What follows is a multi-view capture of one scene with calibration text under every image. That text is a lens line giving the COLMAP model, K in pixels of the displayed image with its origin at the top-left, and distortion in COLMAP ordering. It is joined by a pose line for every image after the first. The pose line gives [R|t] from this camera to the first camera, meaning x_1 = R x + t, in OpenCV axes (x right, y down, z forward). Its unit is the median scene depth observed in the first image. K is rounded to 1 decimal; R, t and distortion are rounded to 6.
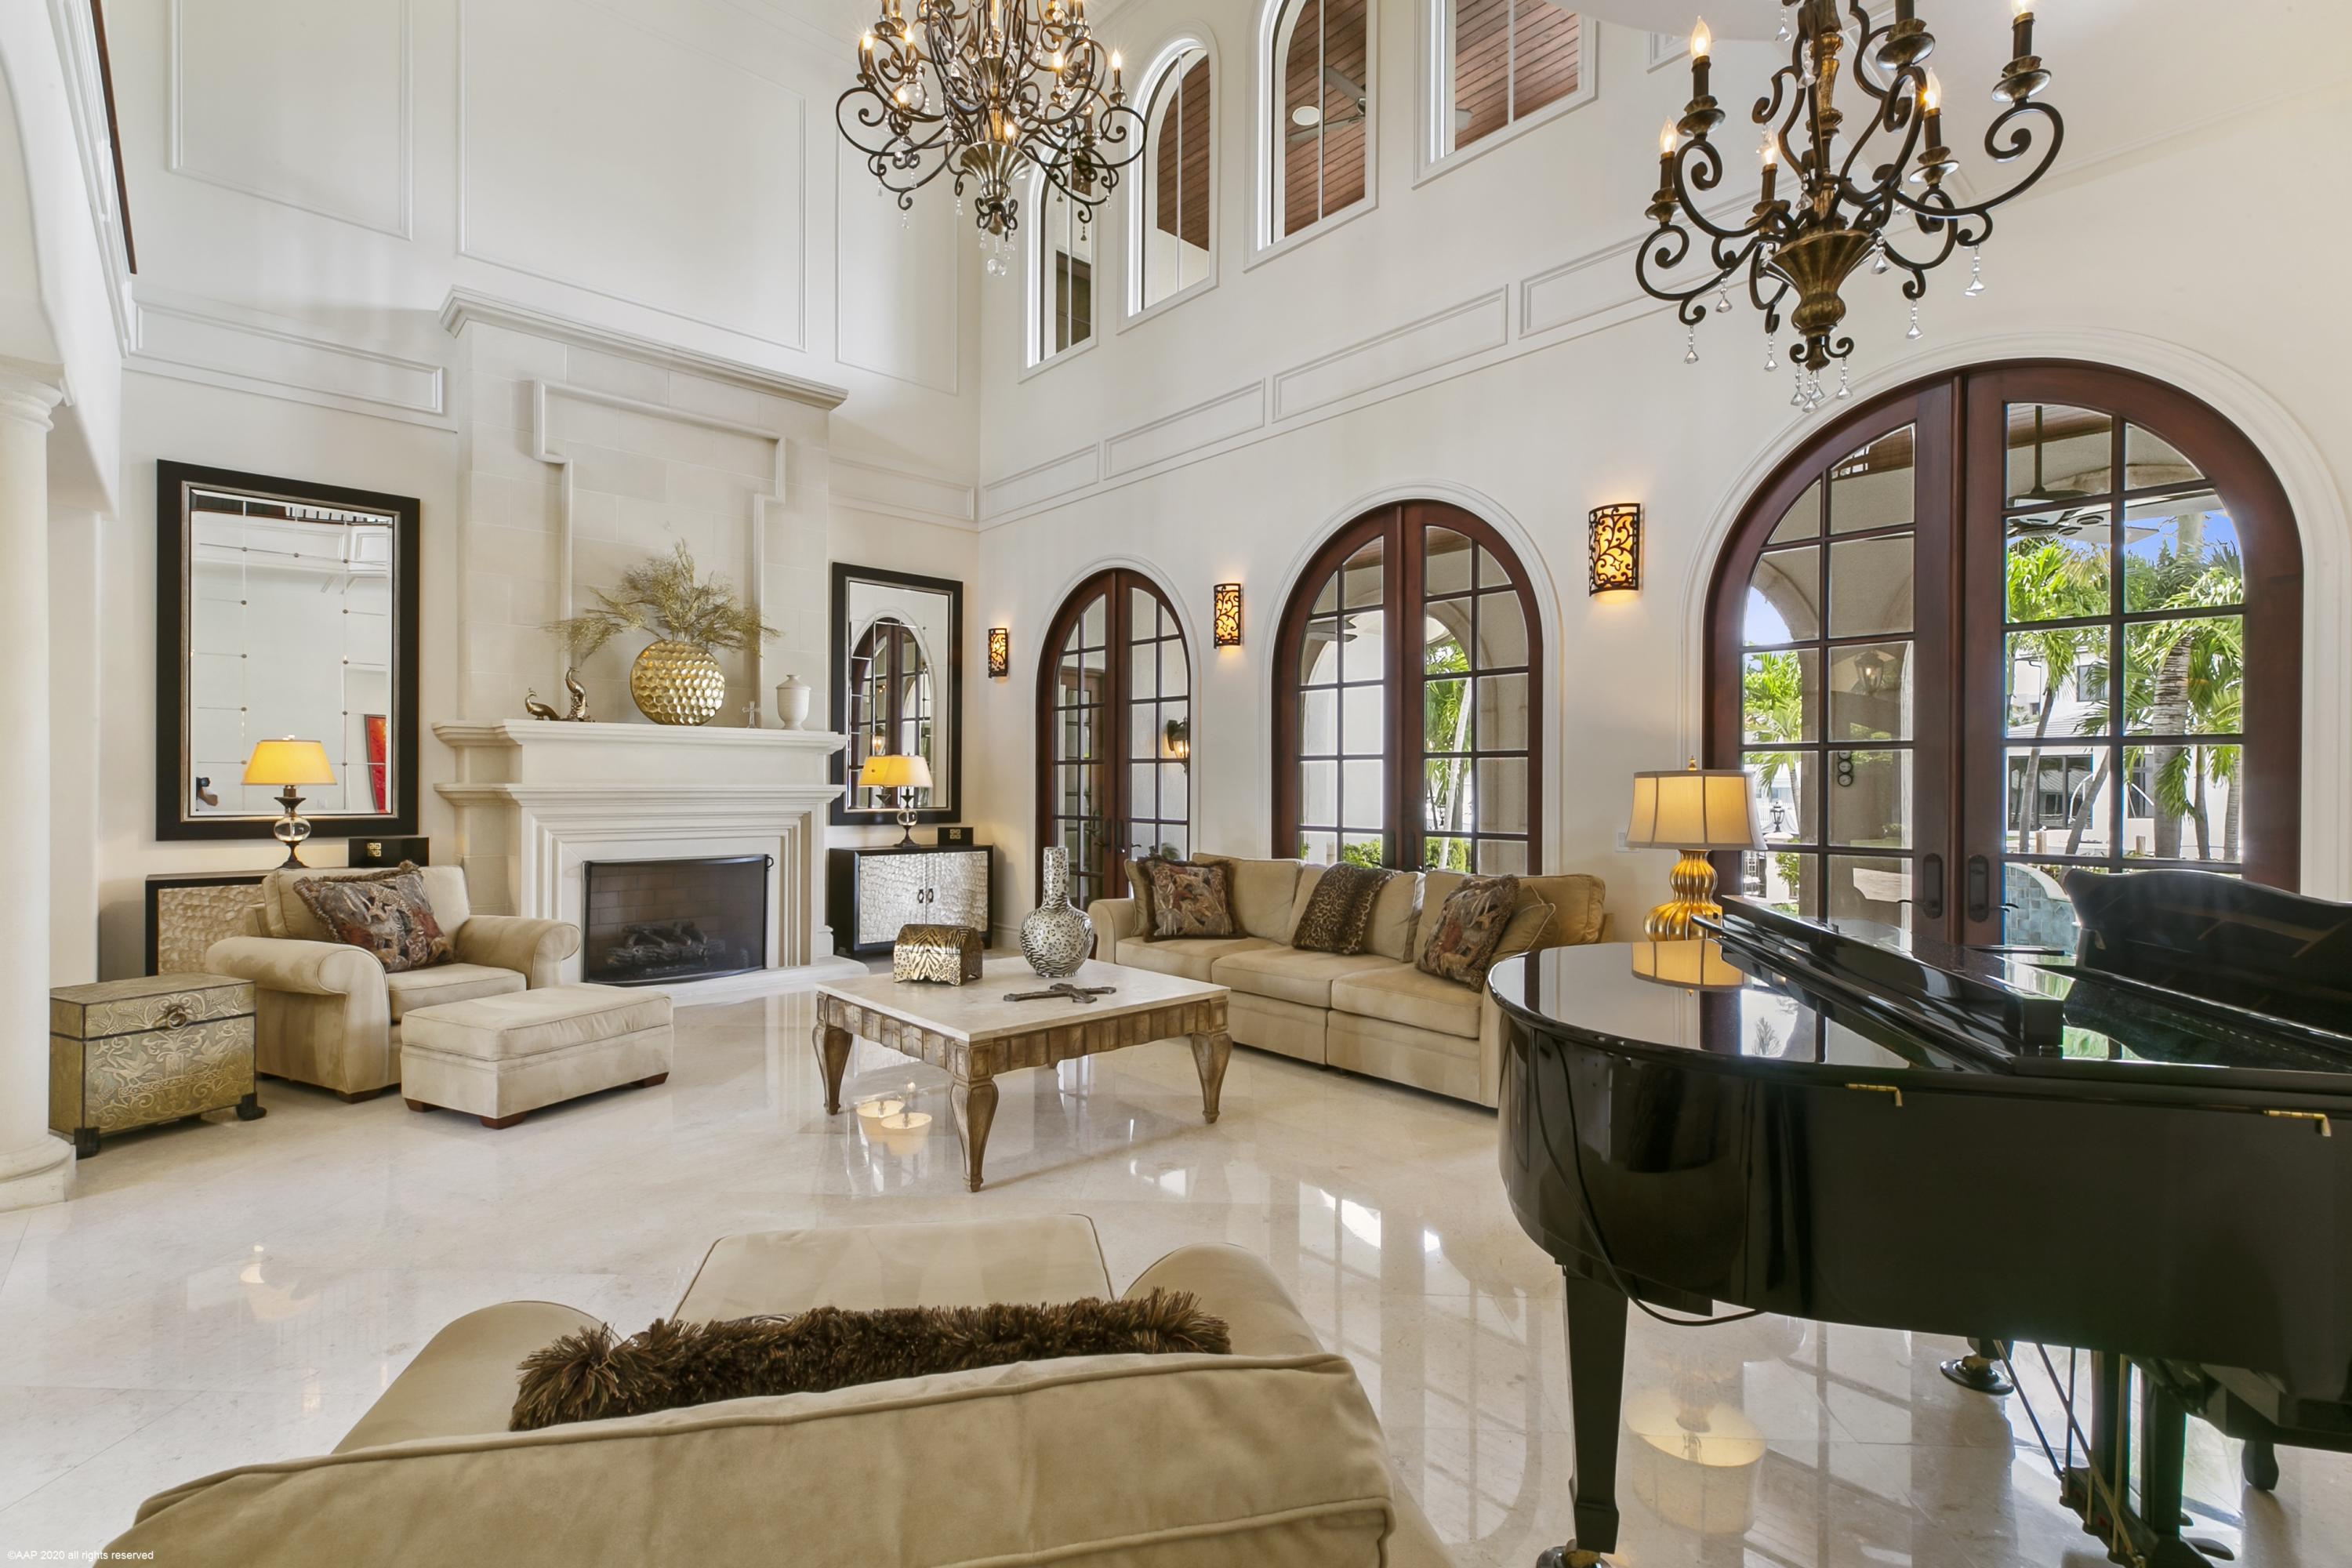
lens RADIAL K [[1073.2, 0, 1169.8], [0, 1073.2, 784.2], [0, 0, 1]] dist [0.002947, 0.001193]
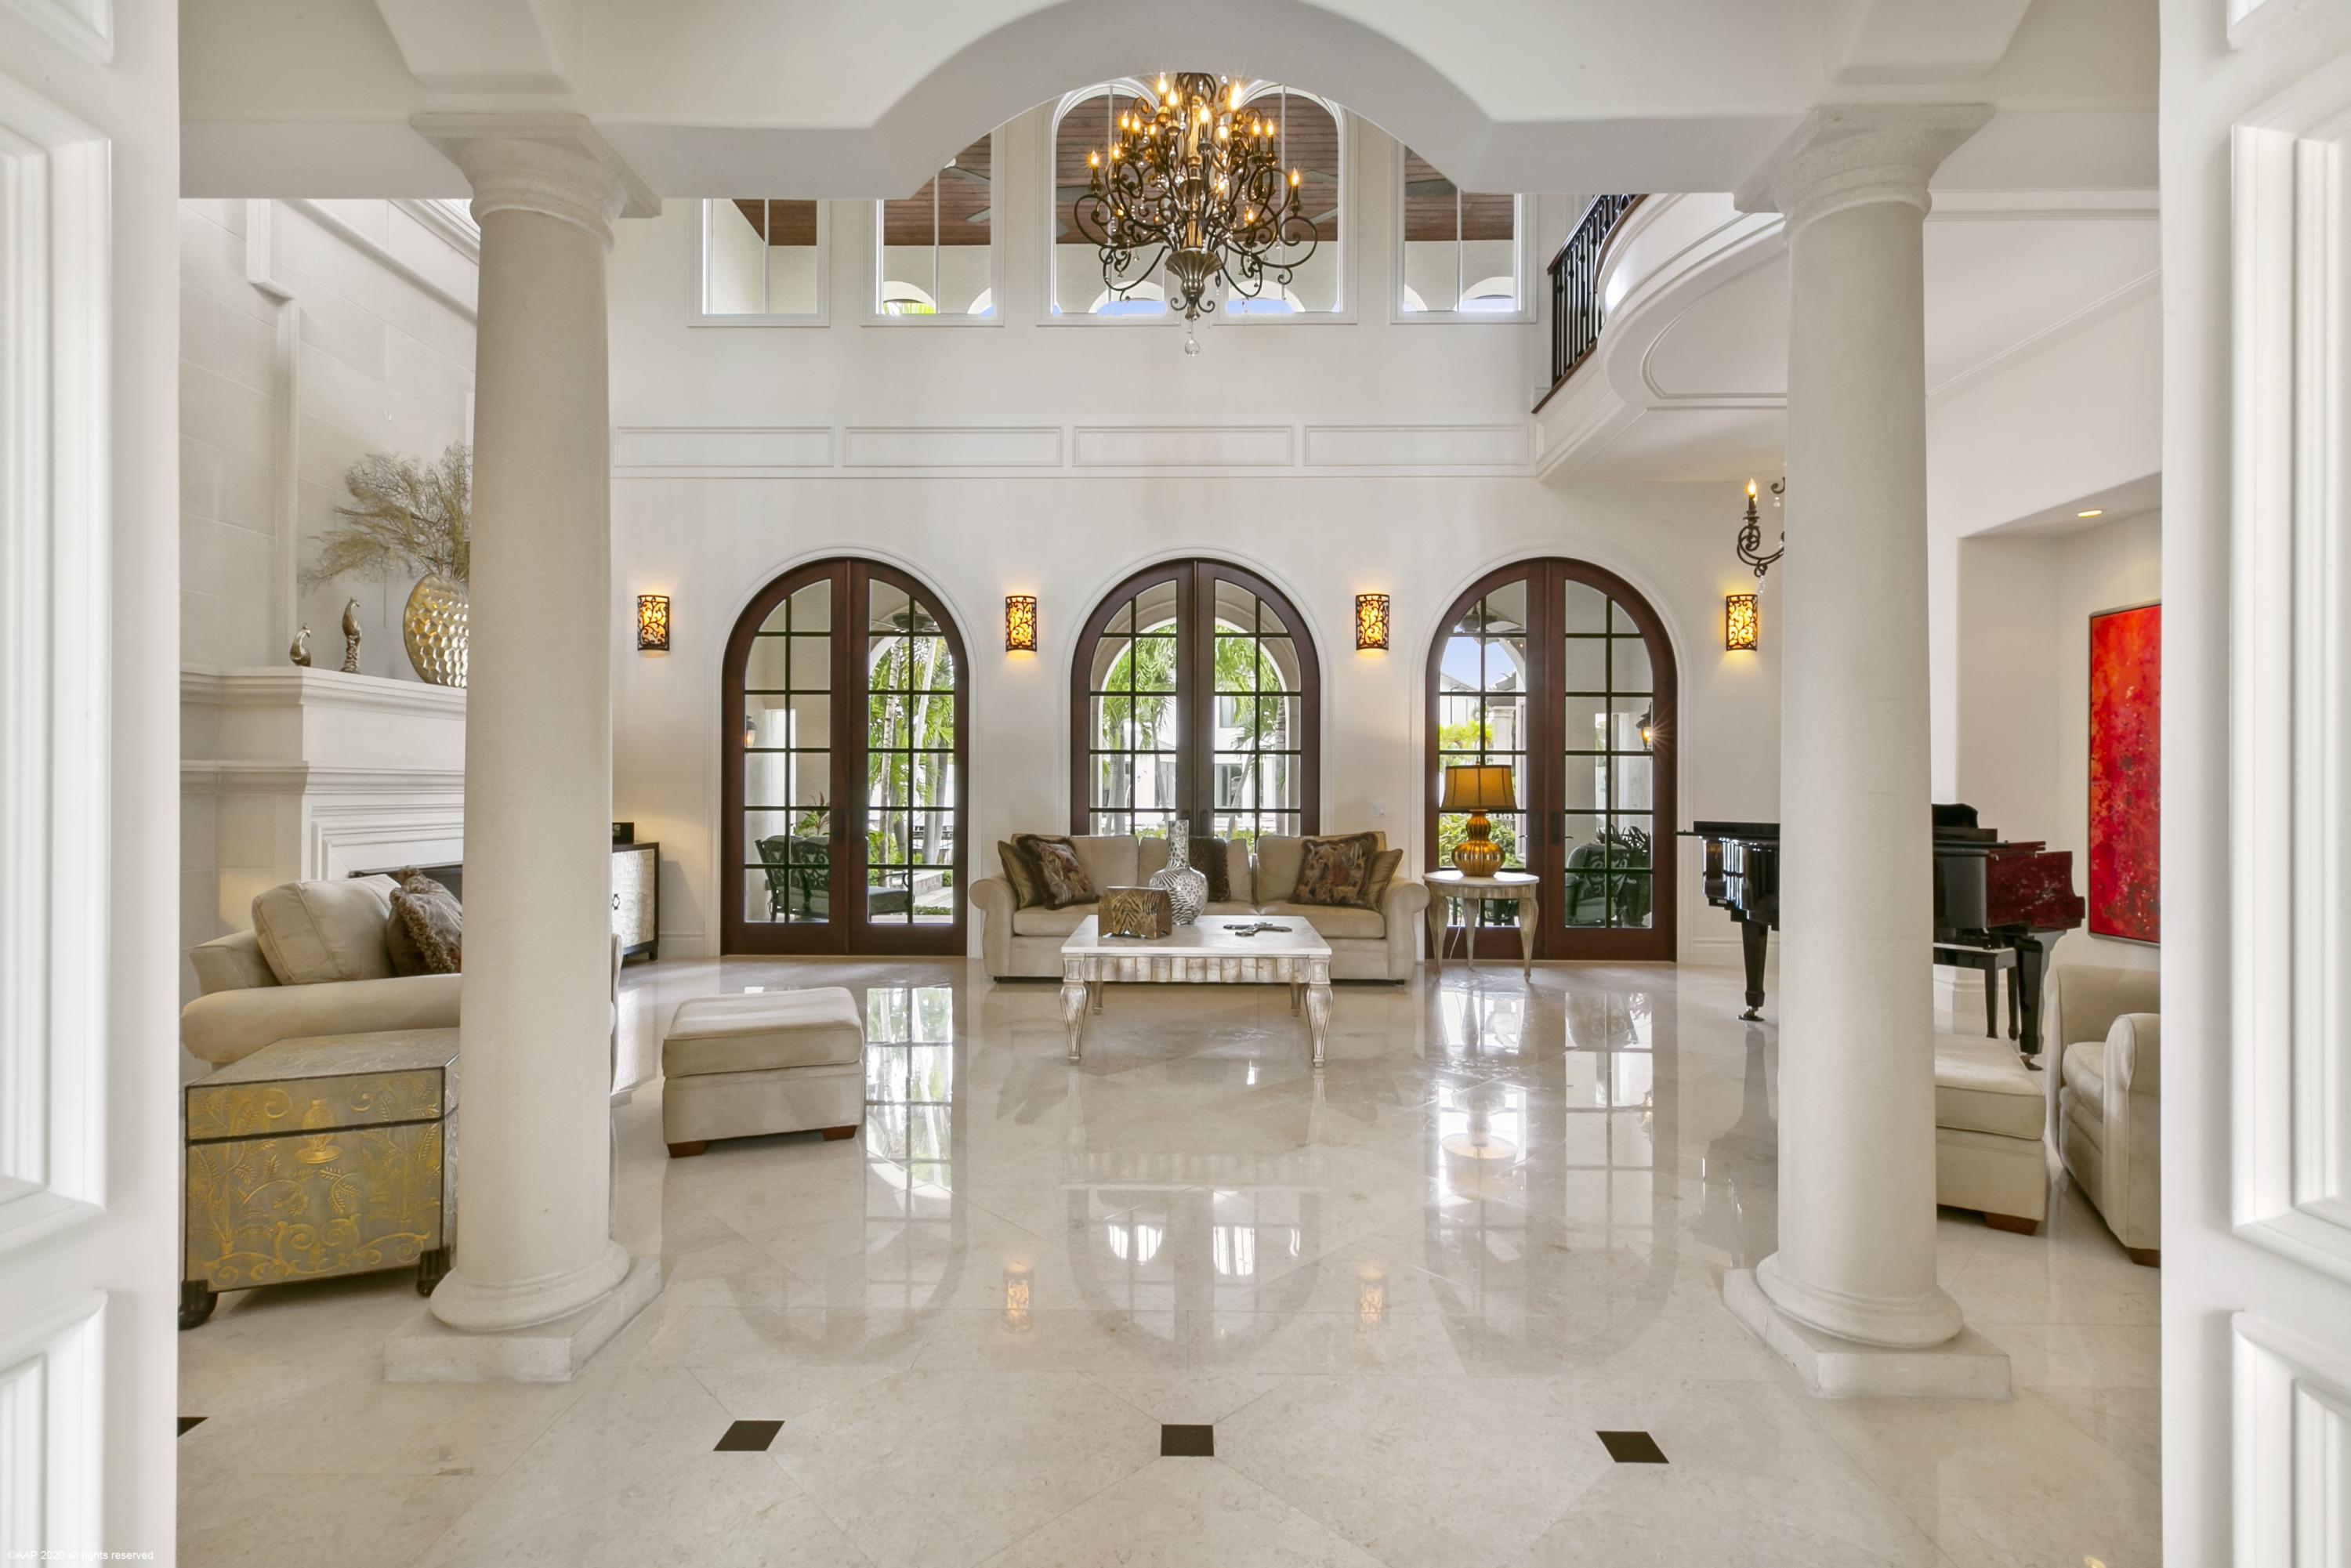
lens RADIAL K [[1072.7, 0, 1178.5], [0, 1072.7, 779.9], [0, 0, 1]] dist [0.002947, 0.001193]
pose [[0.676840, 0.004435, 0.736117, -0.660638], [-0.001544, 0.999988, -0.004604, 0.012210], [-0.736128, 0.001979, 0.676839, 0.112849]]
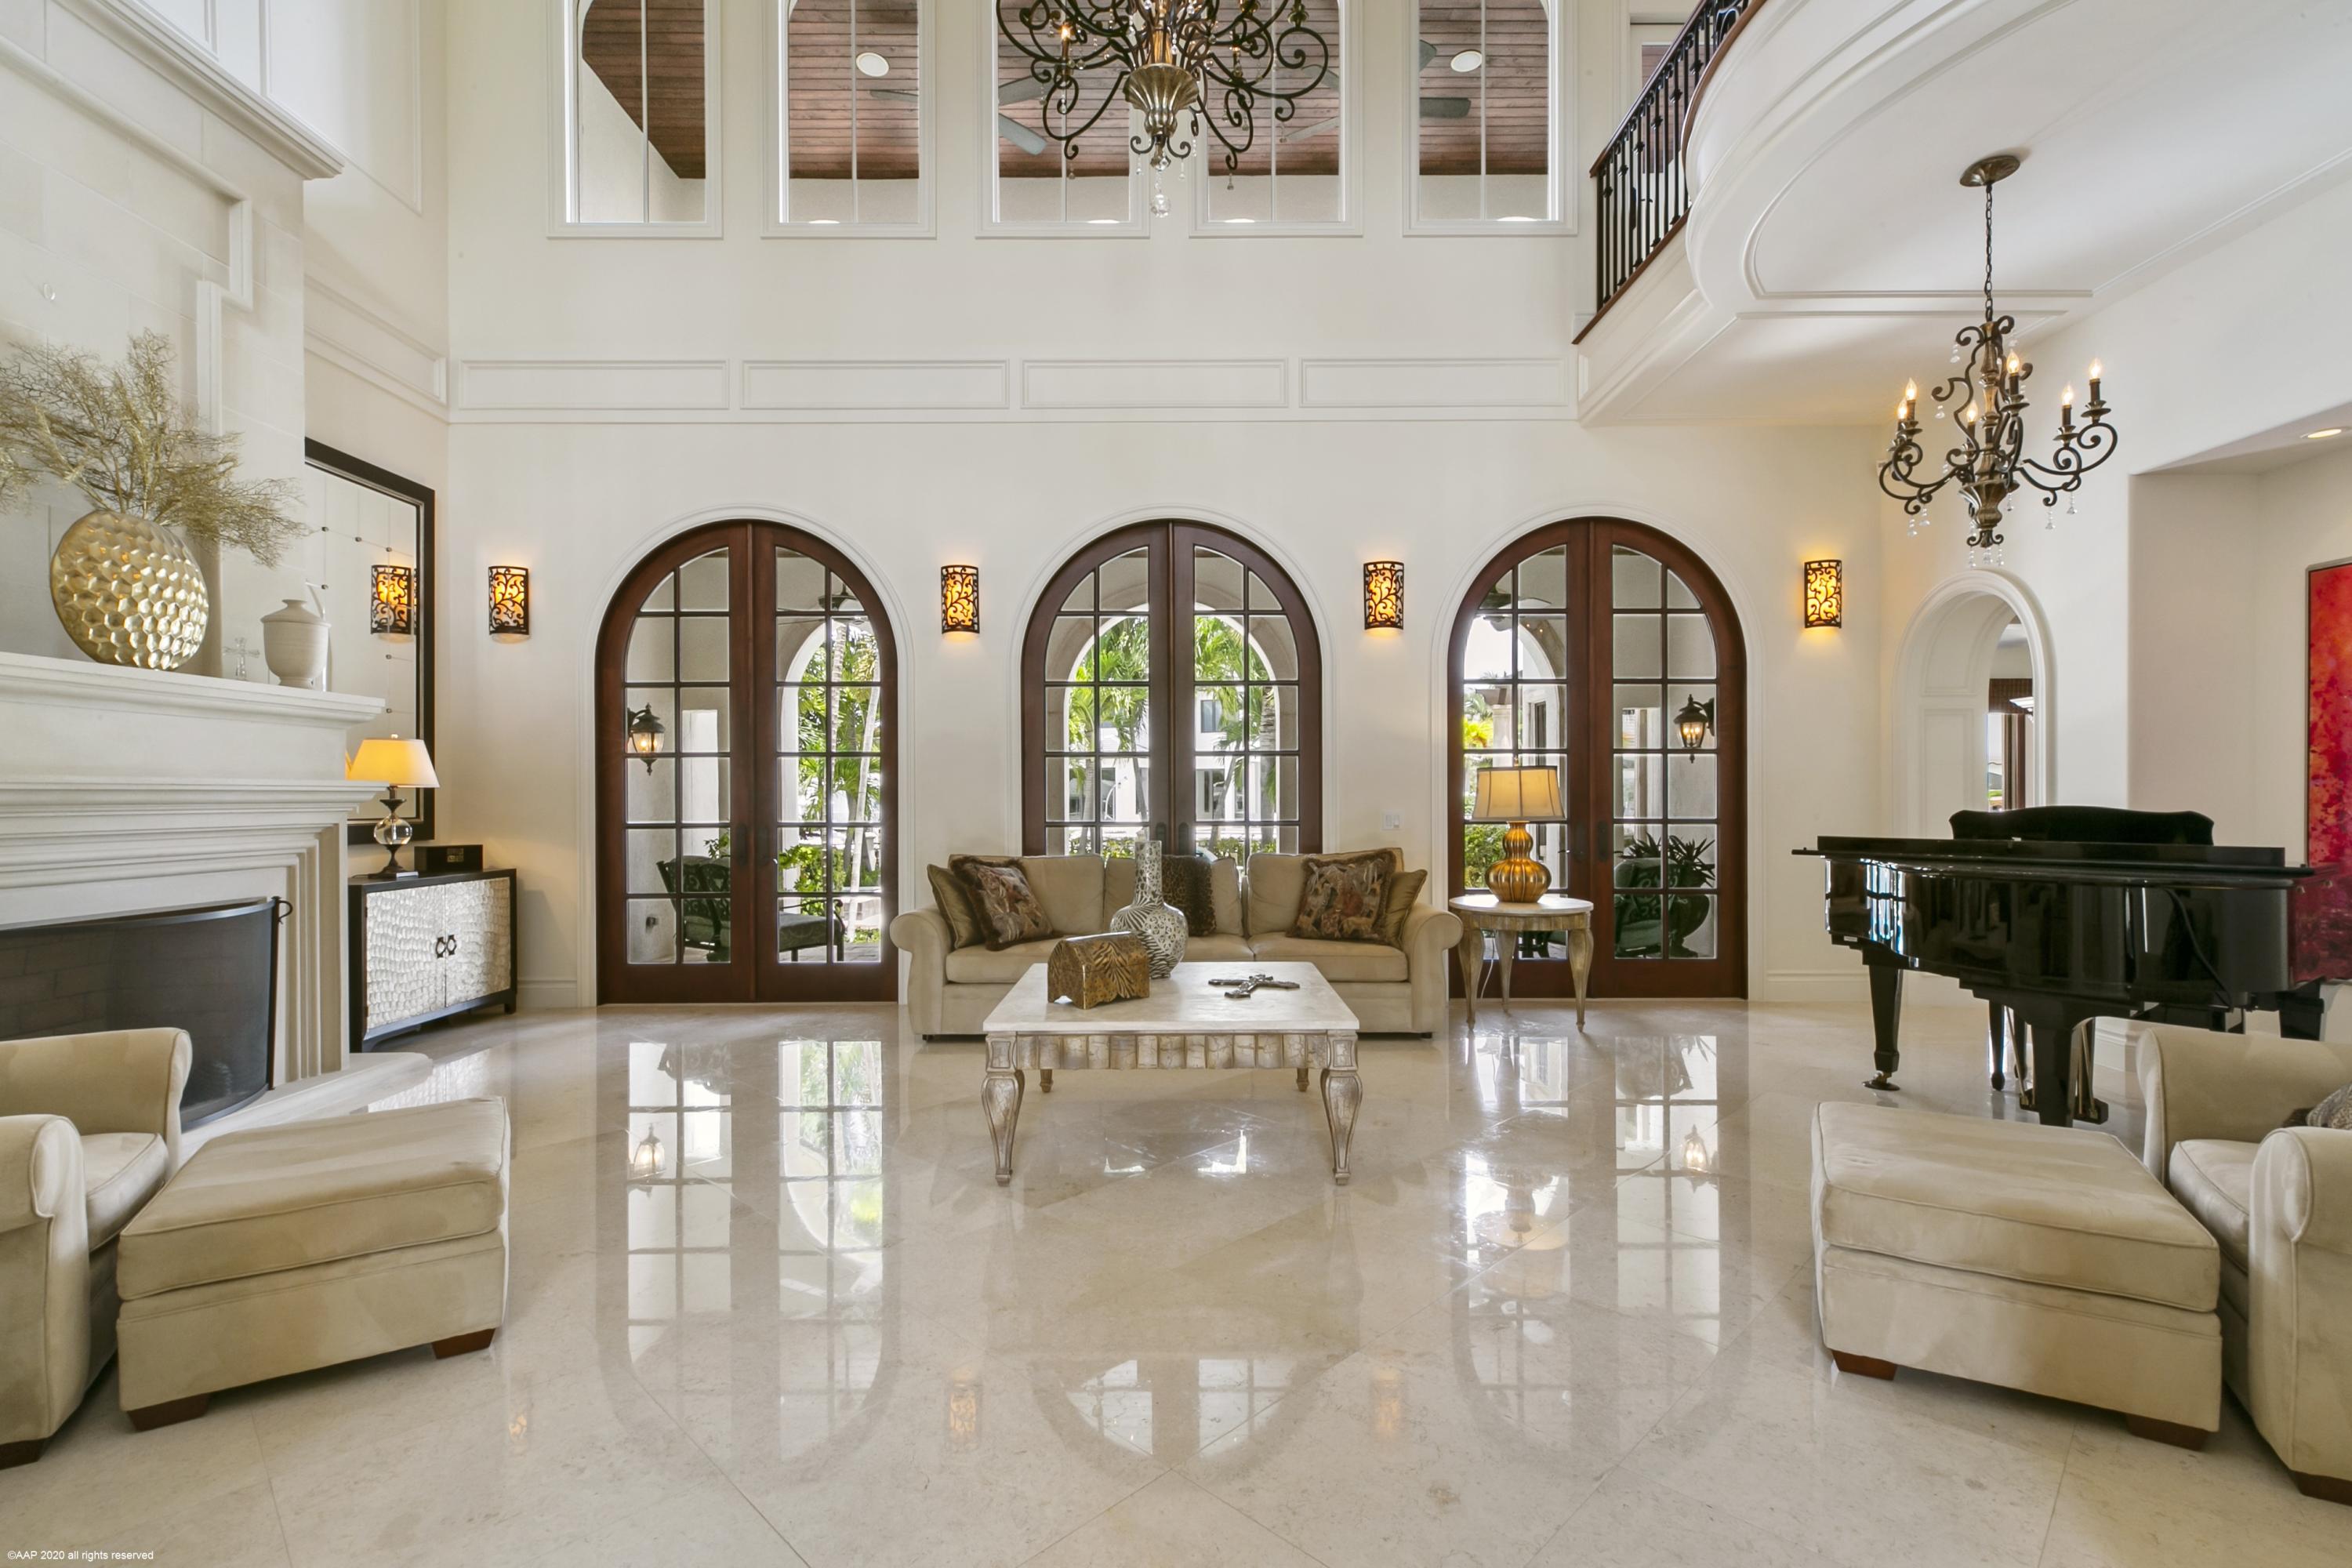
lens RADIAL K [[1073.2, 0, 1182.7], [0, 1073.2, 793.6], [0, 0, 1]] dist [0.002947, 0.001193]
pose [[0.661395, -0.006333, 0.750011, -0.515174], [0.006430, 0.999975, 0.002774, 0.010094], [-0.750010, 0.002988, 0.661420, 0.237038]]
